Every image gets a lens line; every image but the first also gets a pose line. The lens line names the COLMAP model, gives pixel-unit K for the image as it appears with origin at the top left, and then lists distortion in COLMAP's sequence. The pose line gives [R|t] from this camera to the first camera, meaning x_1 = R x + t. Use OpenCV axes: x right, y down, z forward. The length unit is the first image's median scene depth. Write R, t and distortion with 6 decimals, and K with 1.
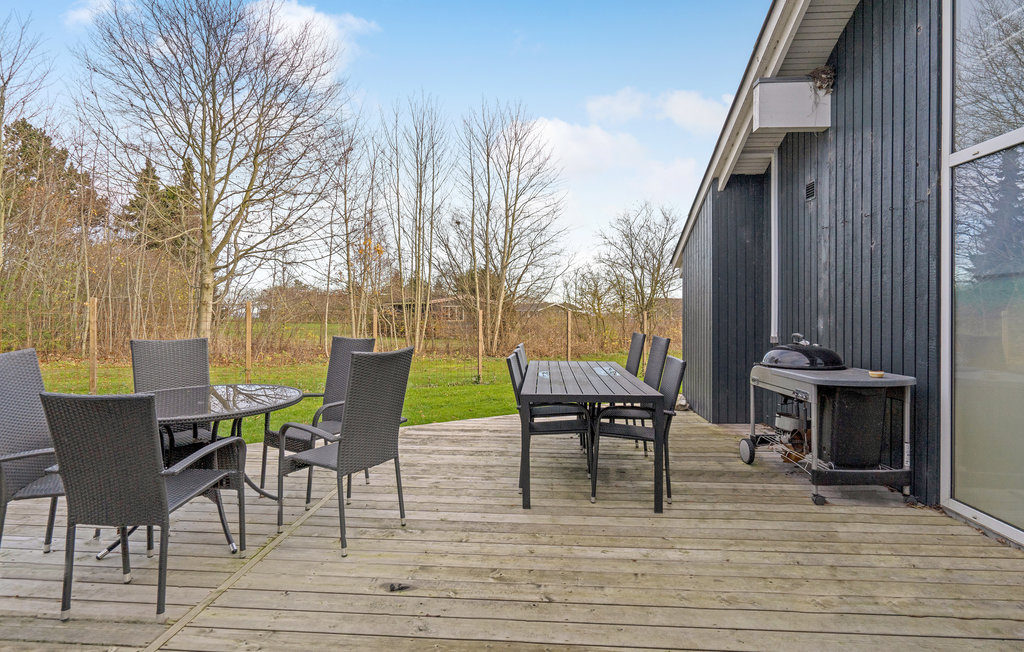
lens RADIAL K [[475.0, 0, 517.3], [0, 475.0, 324.5], [0, 0, 1]] dist [0.000928, -0.000184]
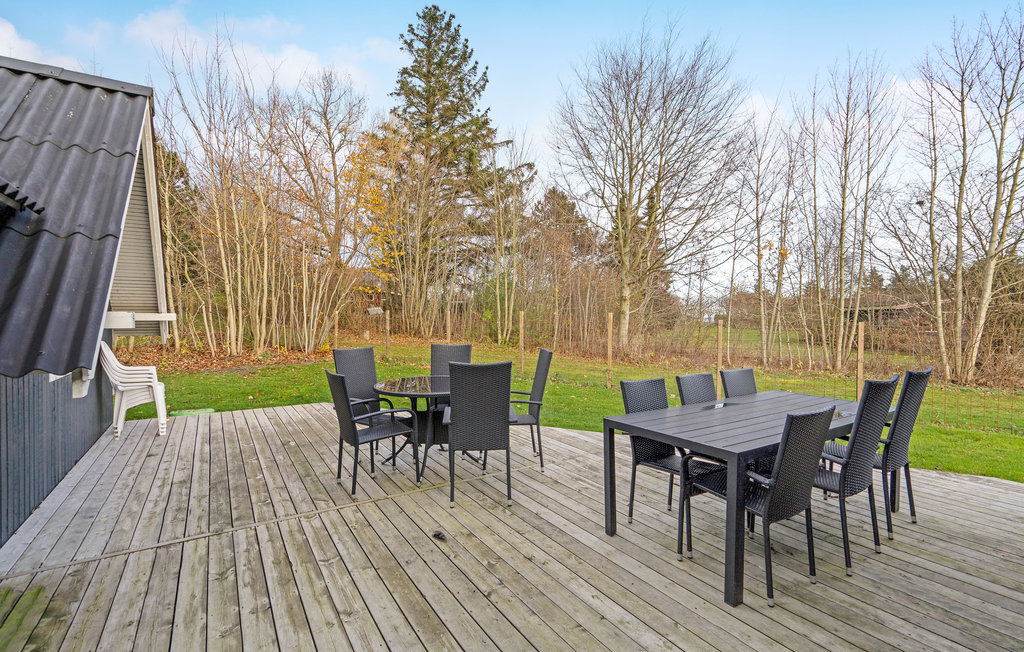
lens RADIAL K [[475.0, 0, 512.3], [0, 475.0, 320.5], [0, 0, 1]] dist [0.000928, -0.000184]
pose [[0.583244, 0.008959, -0.812248, 0.764899], [-0.022754, 0.999727, -0.005311, -0.048210], [0.811978, 0.021579, 0.583289, 0.287945]]
